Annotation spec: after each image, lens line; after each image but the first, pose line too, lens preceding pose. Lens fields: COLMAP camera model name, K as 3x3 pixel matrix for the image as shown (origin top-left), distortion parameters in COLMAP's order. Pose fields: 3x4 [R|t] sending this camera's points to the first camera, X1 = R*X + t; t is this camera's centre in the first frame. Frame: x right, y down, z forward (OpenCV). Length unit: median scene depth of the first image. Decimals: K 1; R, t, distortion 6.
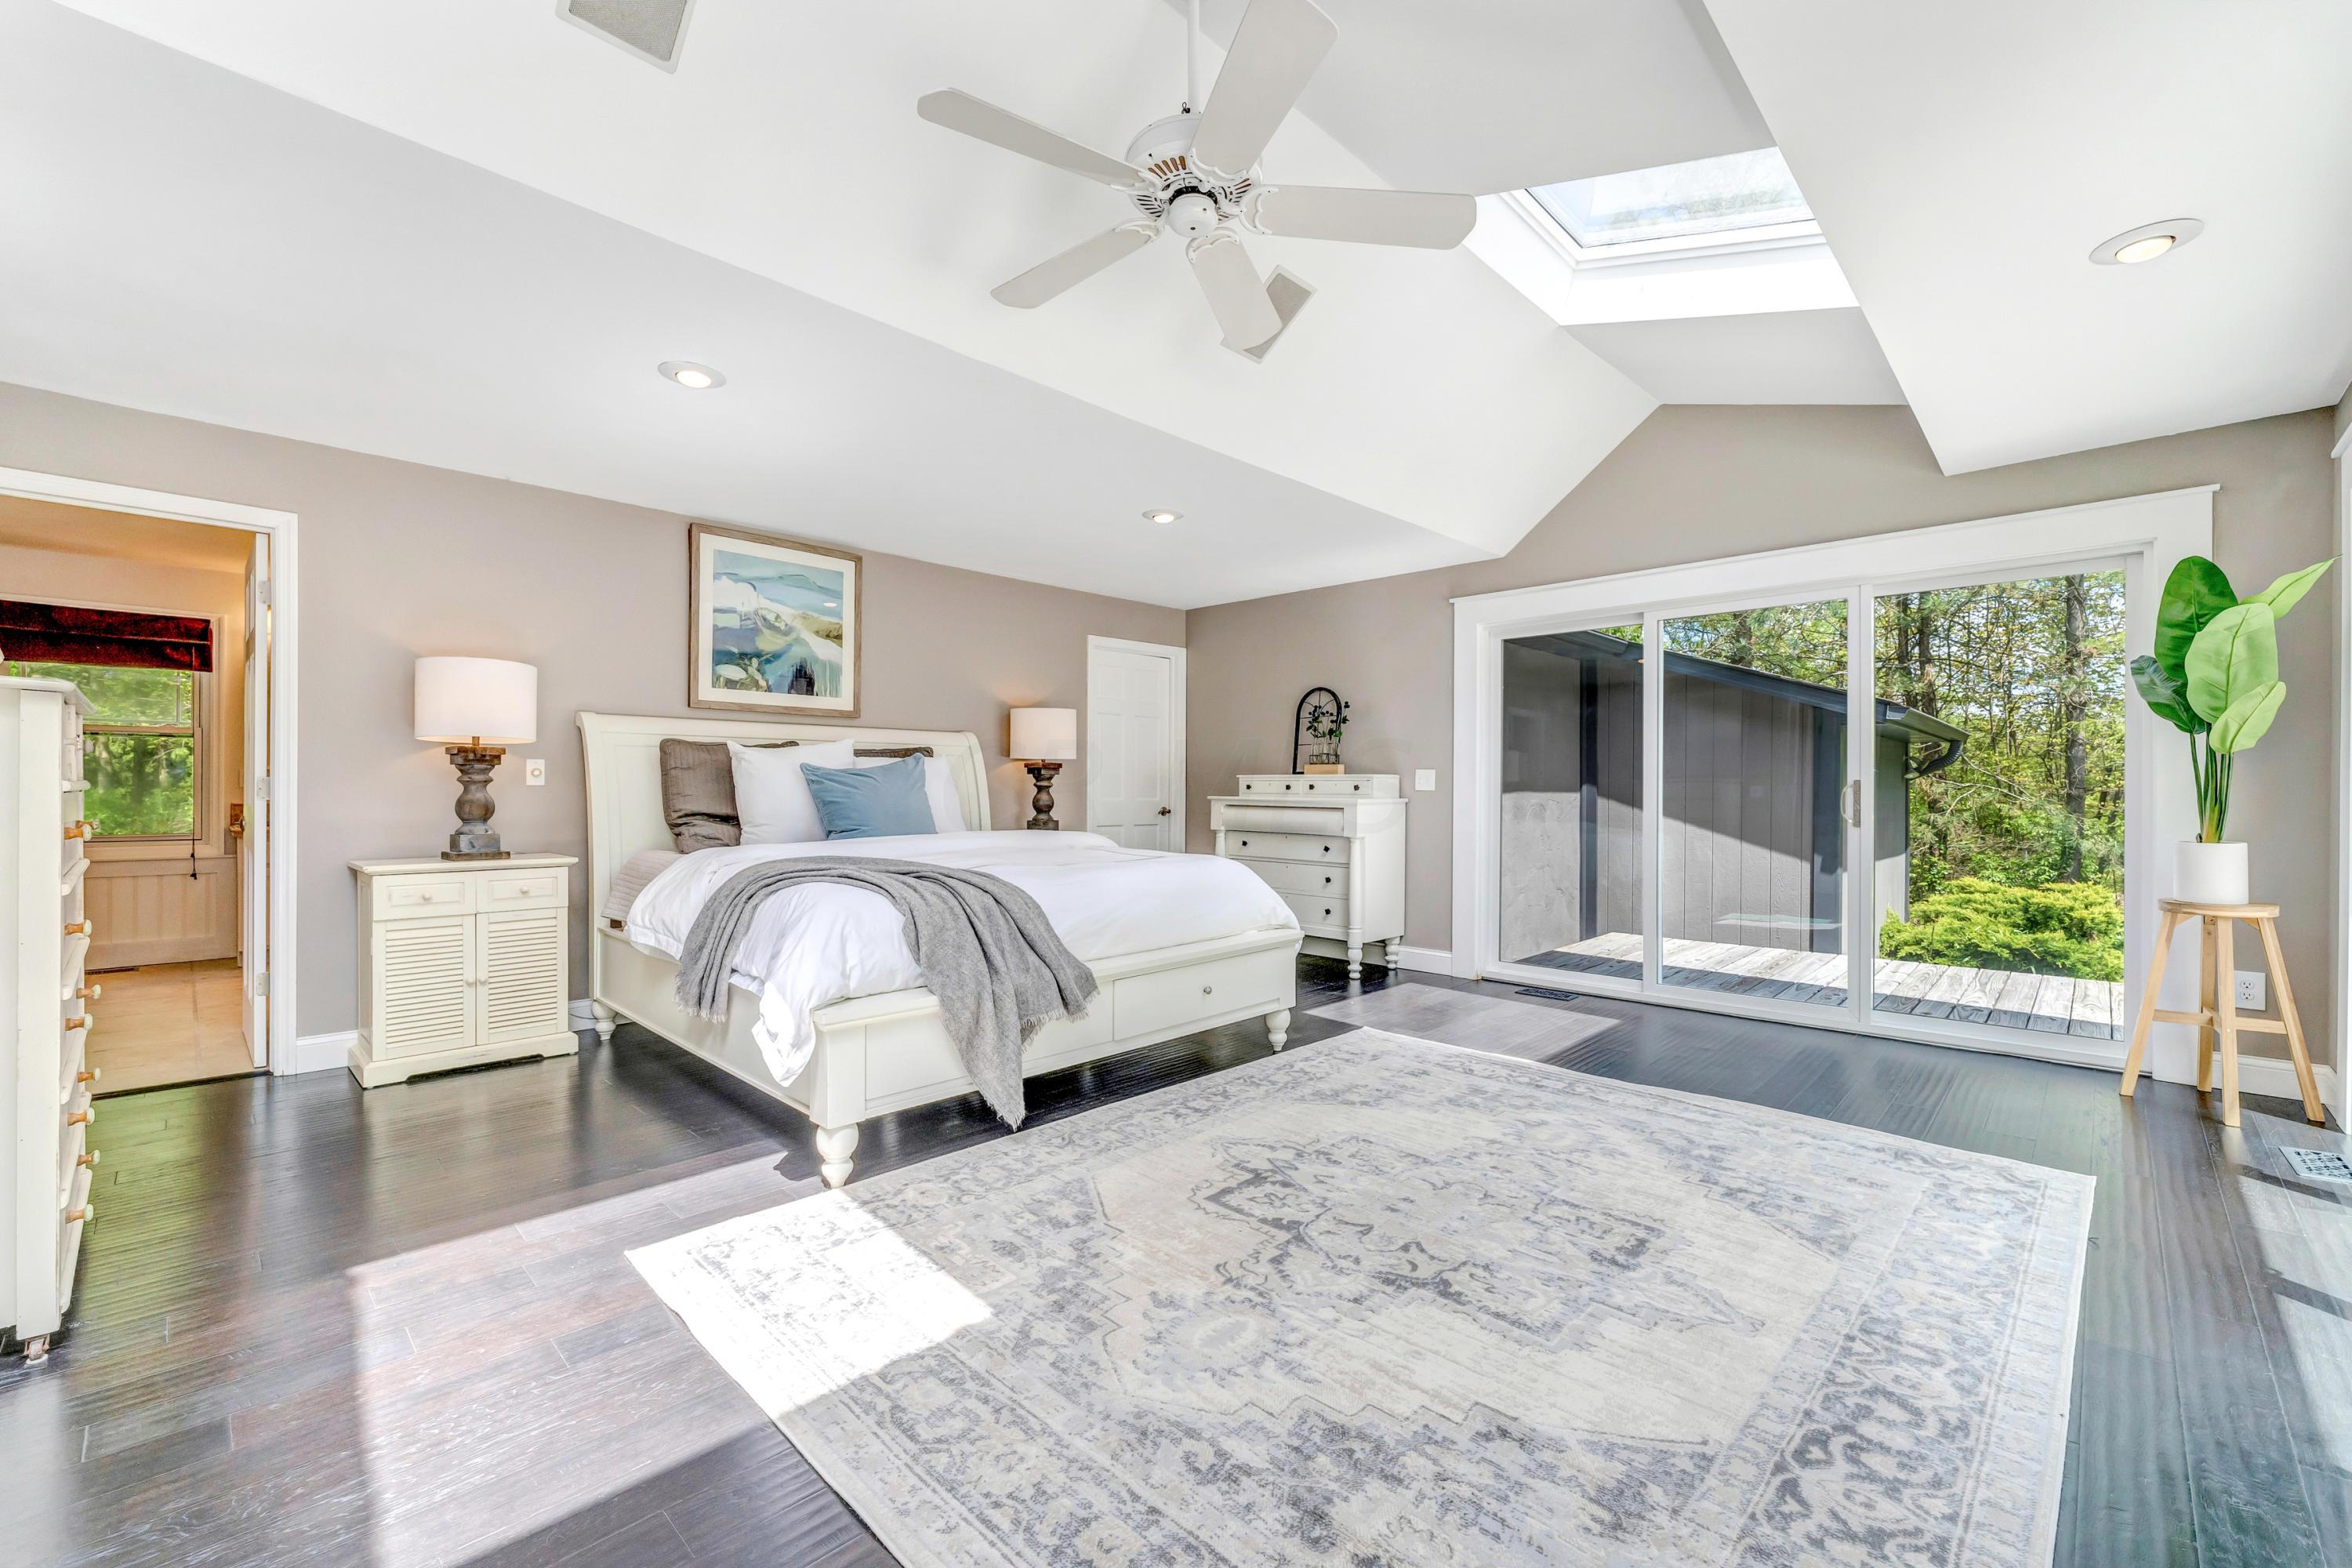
lens RADIAL K [[969.3, 0, 1163.5], [0, 969.3, 798.0], [0, 0, 1]] dist [-0.003954, -0.000682]
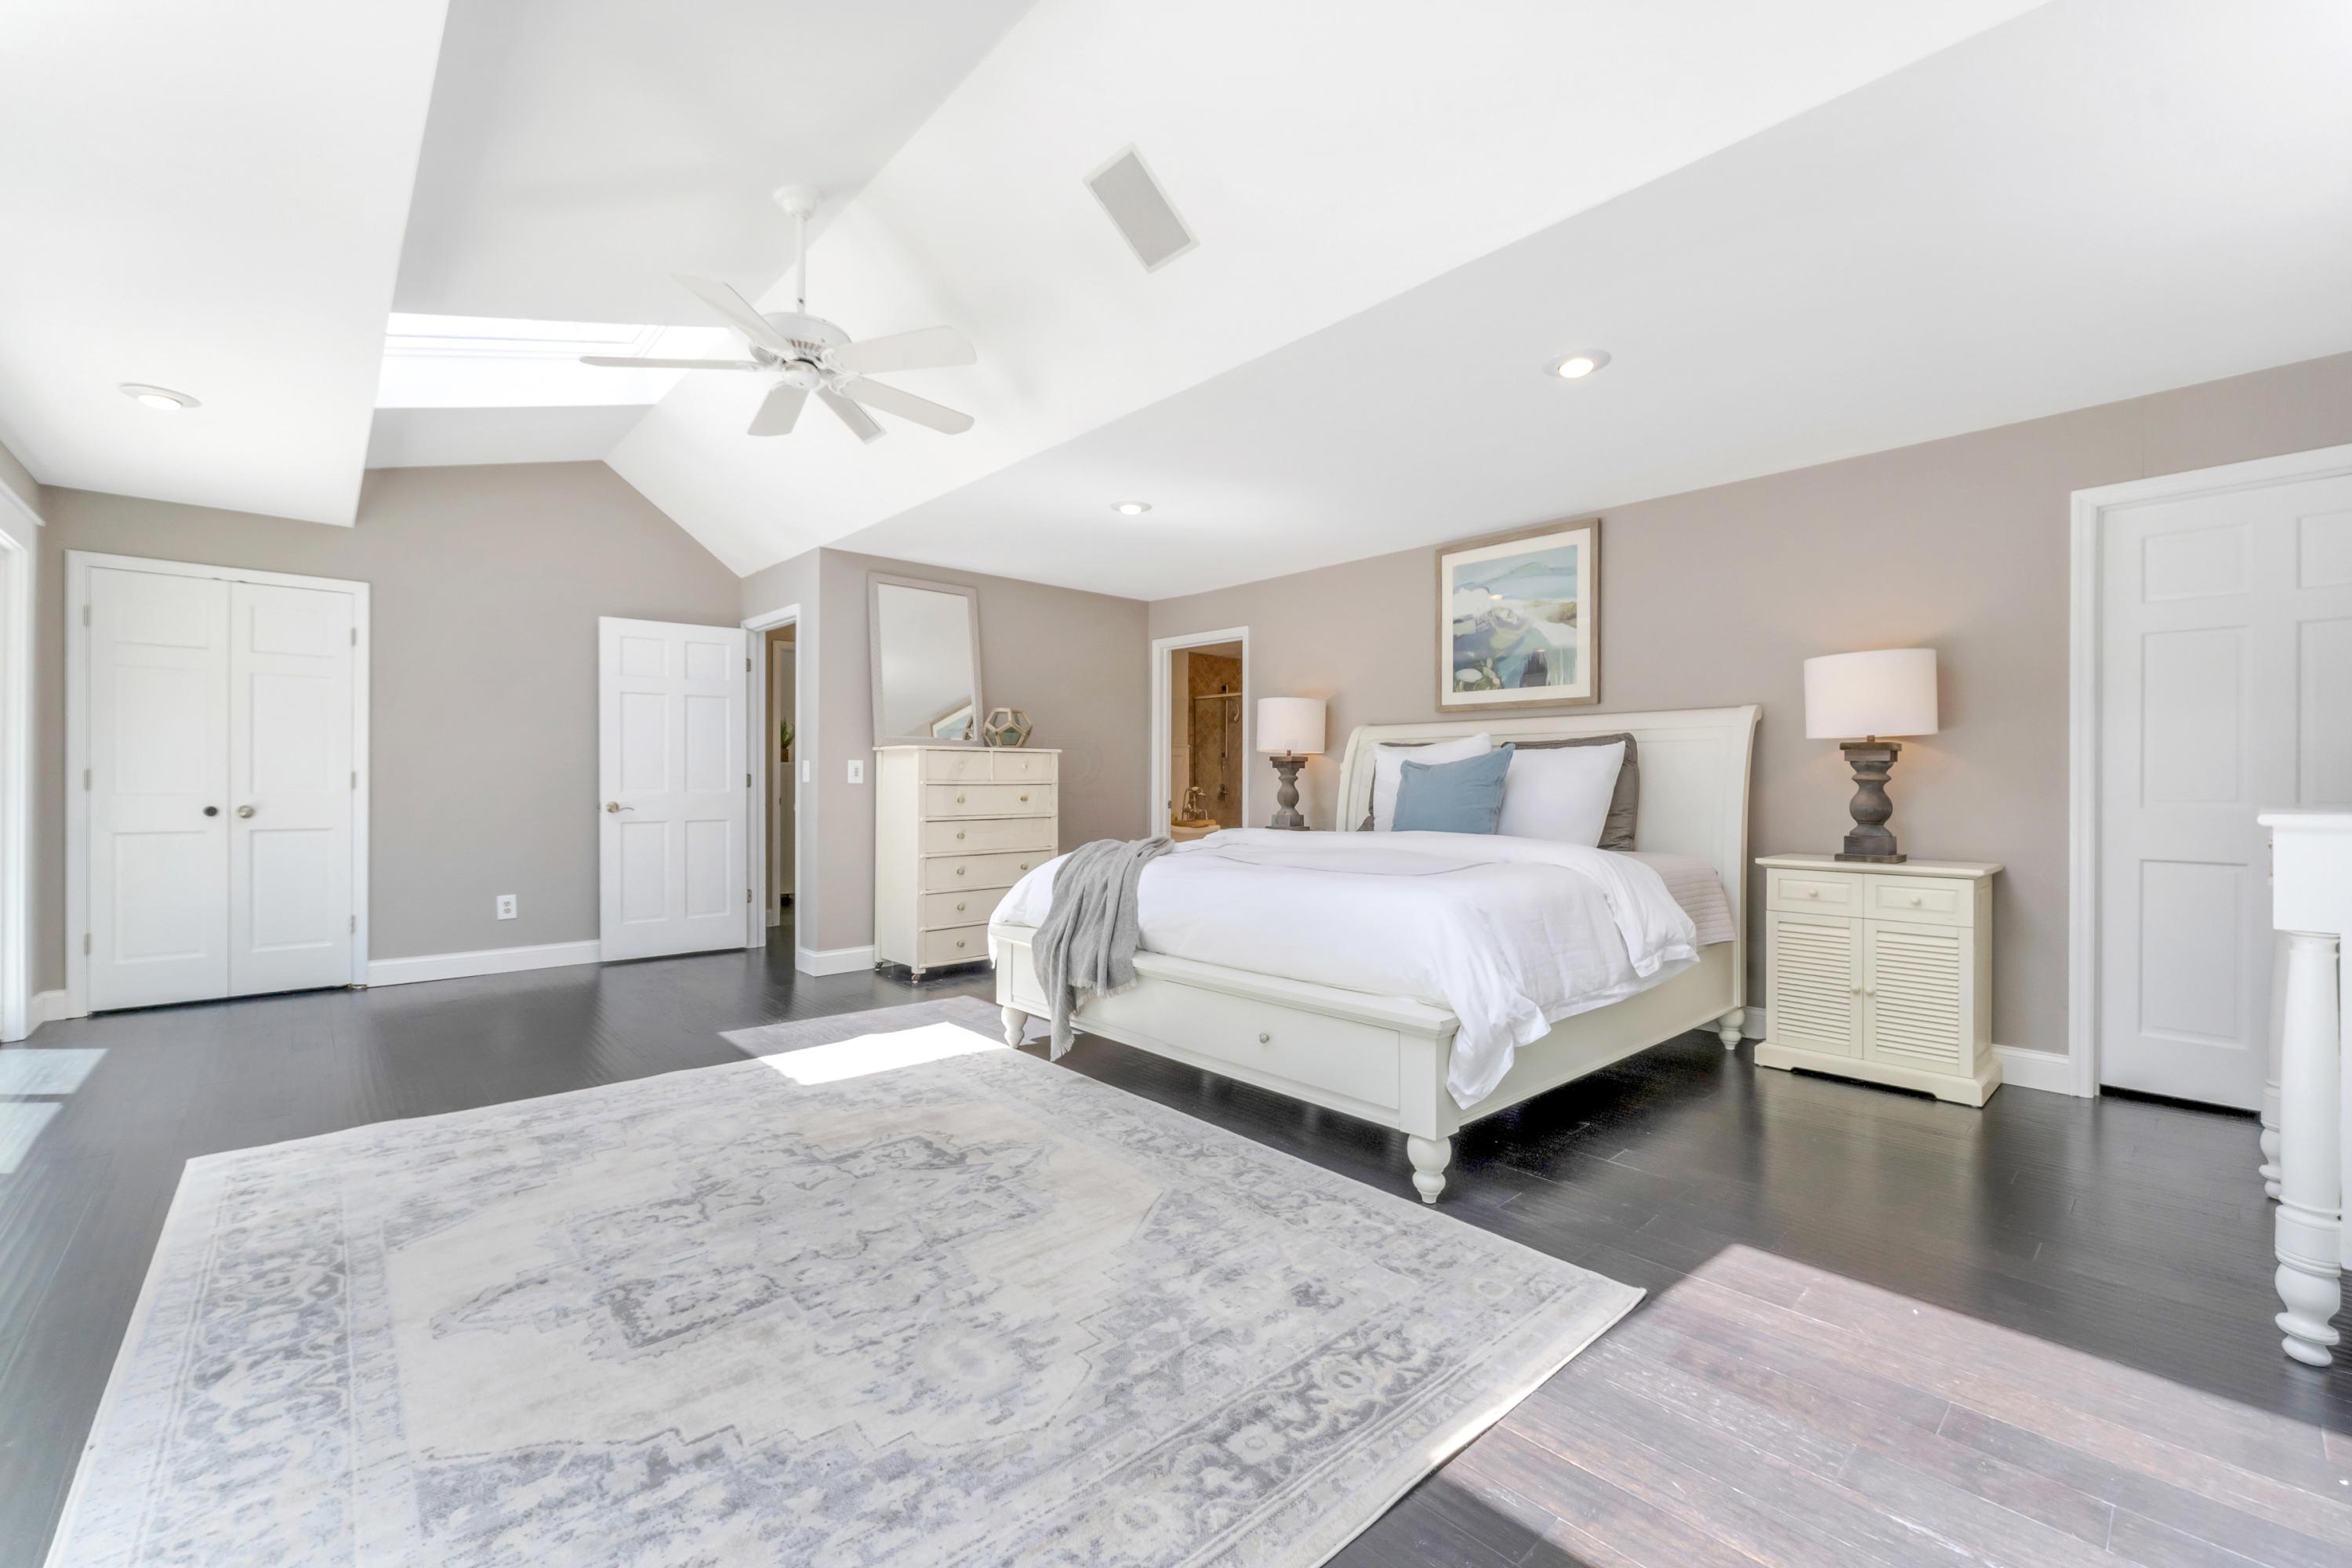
lens RADIAL K [[969.3, 0, 1168.1], [0, 969.3, 774.5], [0, 0, 1]] dist [-0.003954, -0.000682]
pose [[-0.064445, -0.014214, -0.997820, 0.843749], [-0.014283, 0.999809, -0.013319, -0.003093], [0.997819, 0.013393, -0.064635, 0.978521]]
